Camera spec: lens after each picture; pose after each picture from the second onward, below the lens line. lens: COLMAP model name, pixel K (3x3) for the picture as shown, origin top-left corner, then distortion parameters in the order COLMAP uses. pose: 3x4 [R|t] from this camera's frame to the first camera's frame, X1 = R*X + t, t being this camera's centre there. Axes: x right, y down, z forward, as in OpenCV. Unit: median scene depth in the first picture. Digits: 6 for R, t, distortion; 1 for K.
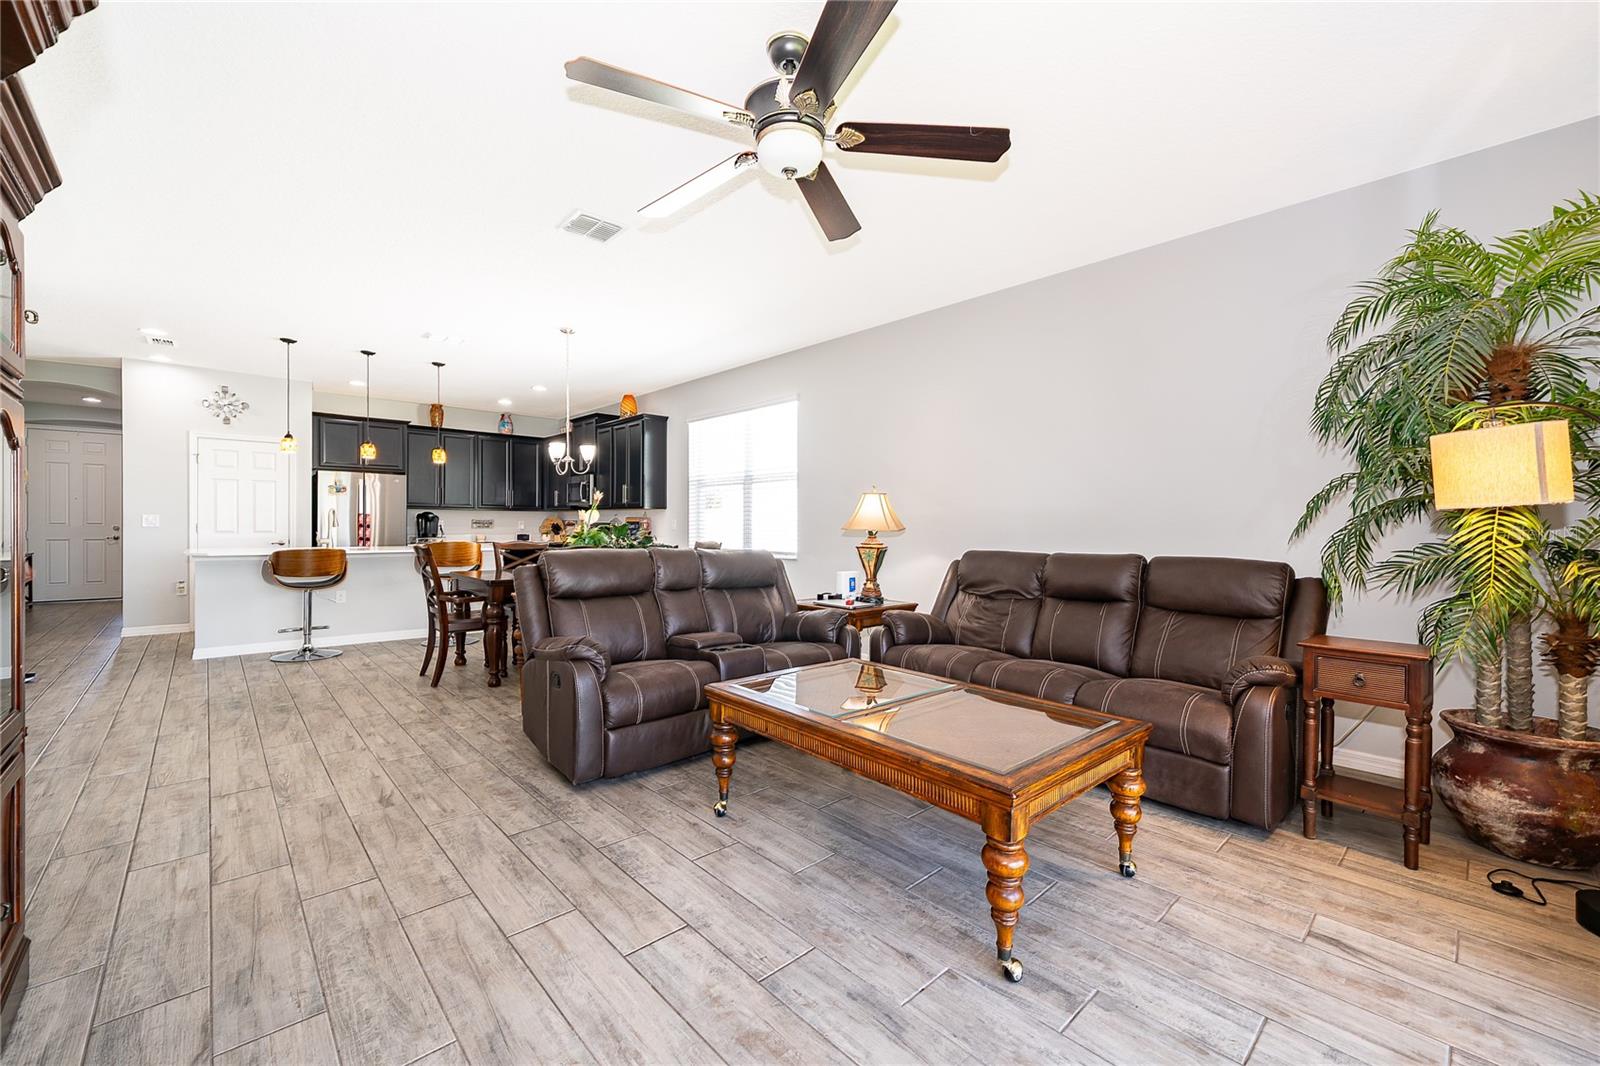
lens RADIAL K [[651.5, 0, 793.8], [0, 651.5, 529.2], [0, 0, 1]] dist [-0.000568, -0.000438]
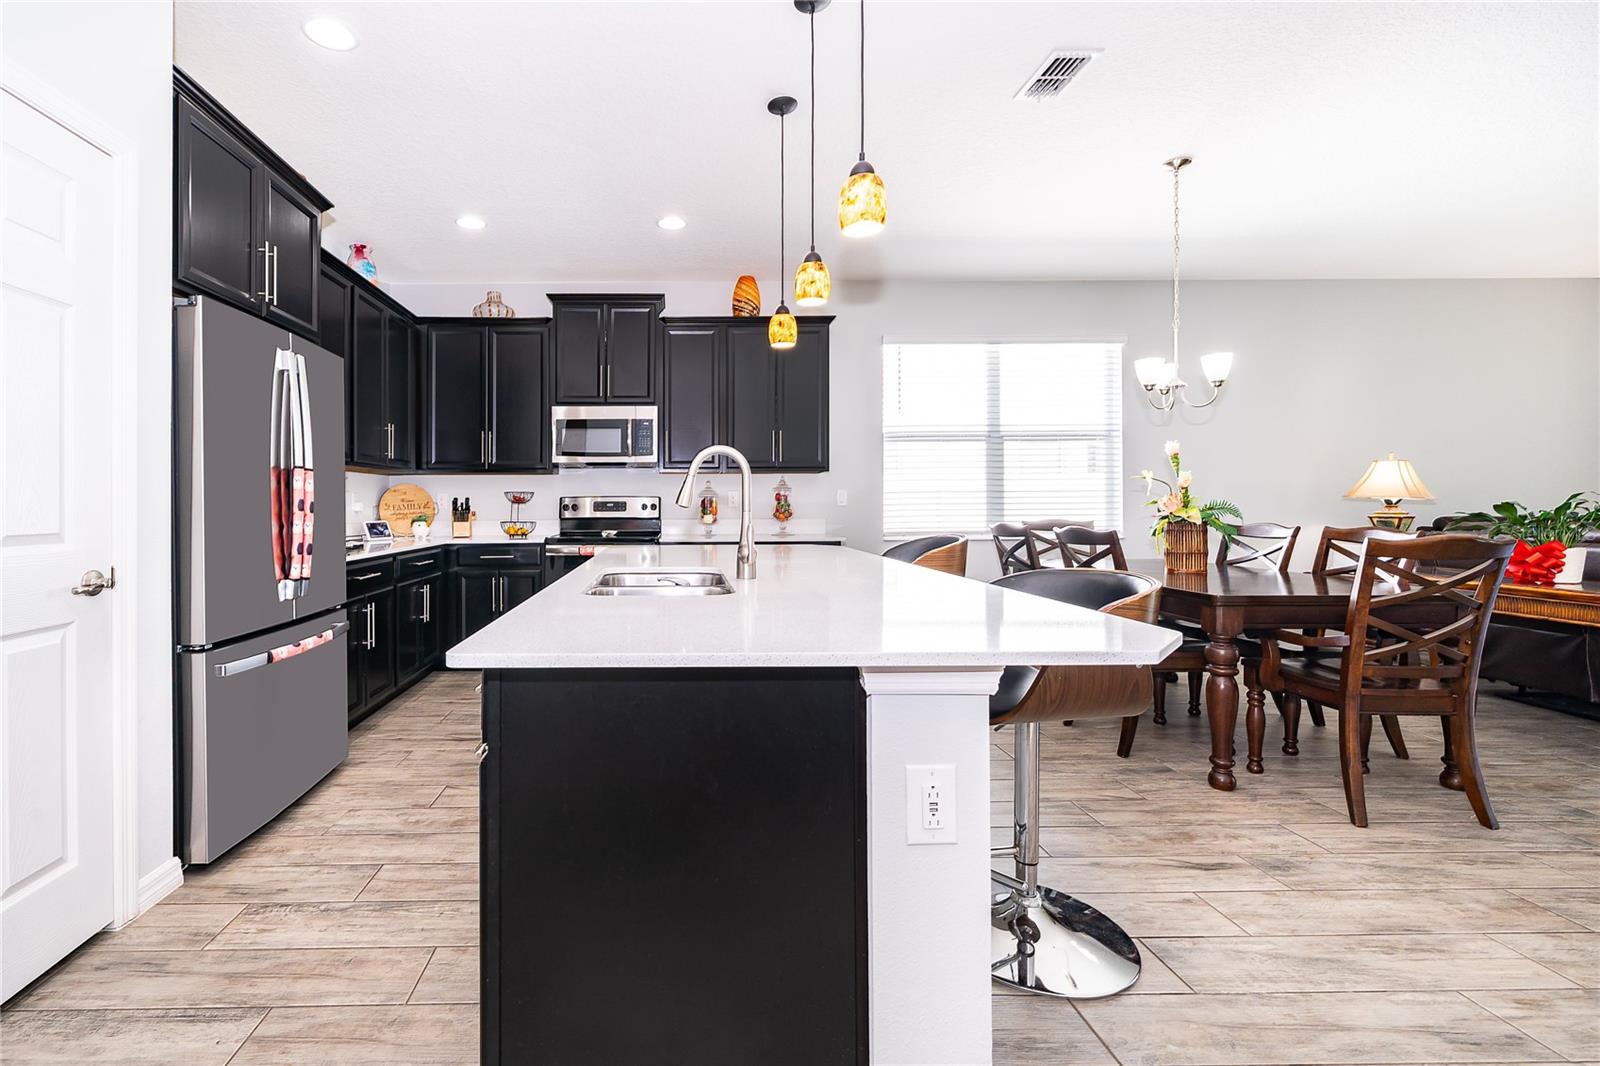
lens RADIAL K [[692.8, 0, 681.1], [0, 692.8, 506.7], [0, 0, 1]] dist [-0.002032, 0.000868]
pose [[0.664870, -0.013602, 0.746835, -0.891521], [0.013096, 0.999893, 0.006552, -0.005390], [-0.746844, 0.005424, 0.664977, 0.738828]]
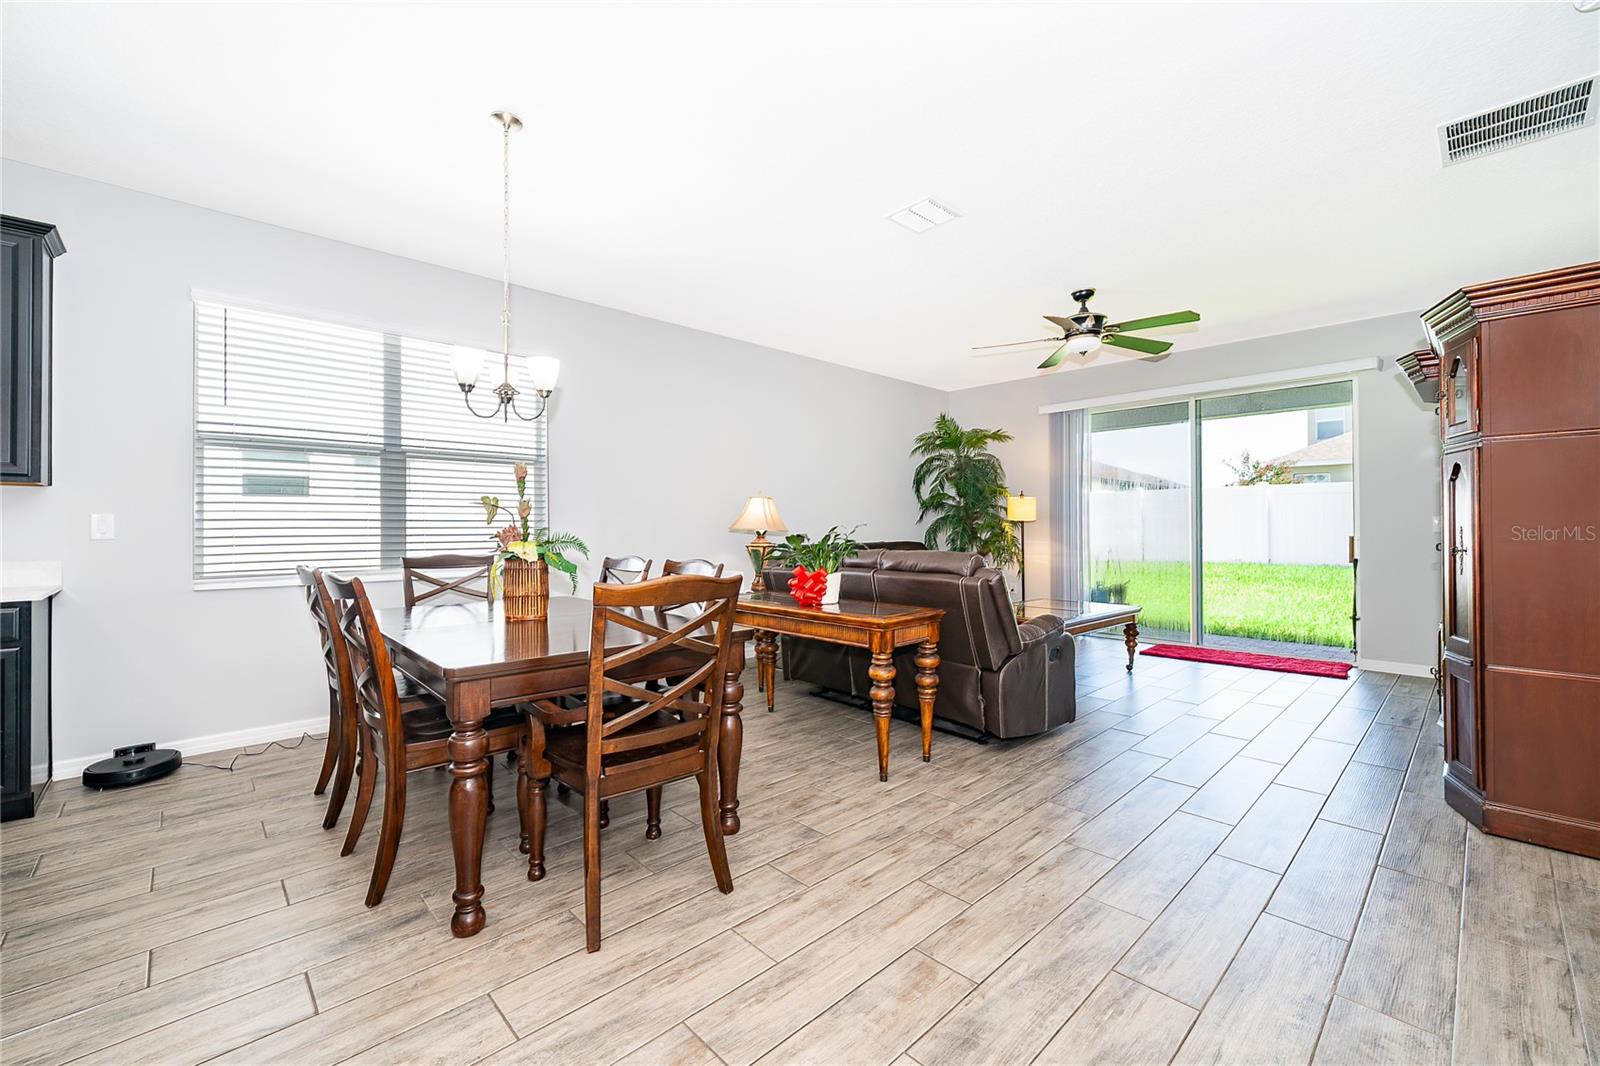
lens RADIAL K [[651.5, 0, 804.0], [0, 651.5, 528.3], [0, 0, 1]] dist [-0.000568, -0.000438]
pose [[-0.024983, -0.004458, 0.999678, -0.667145], [0.007792, 0.999959, 0.004654, -0.005041], [-0.999658, 0.007906, -0.024947, 0.639128]]
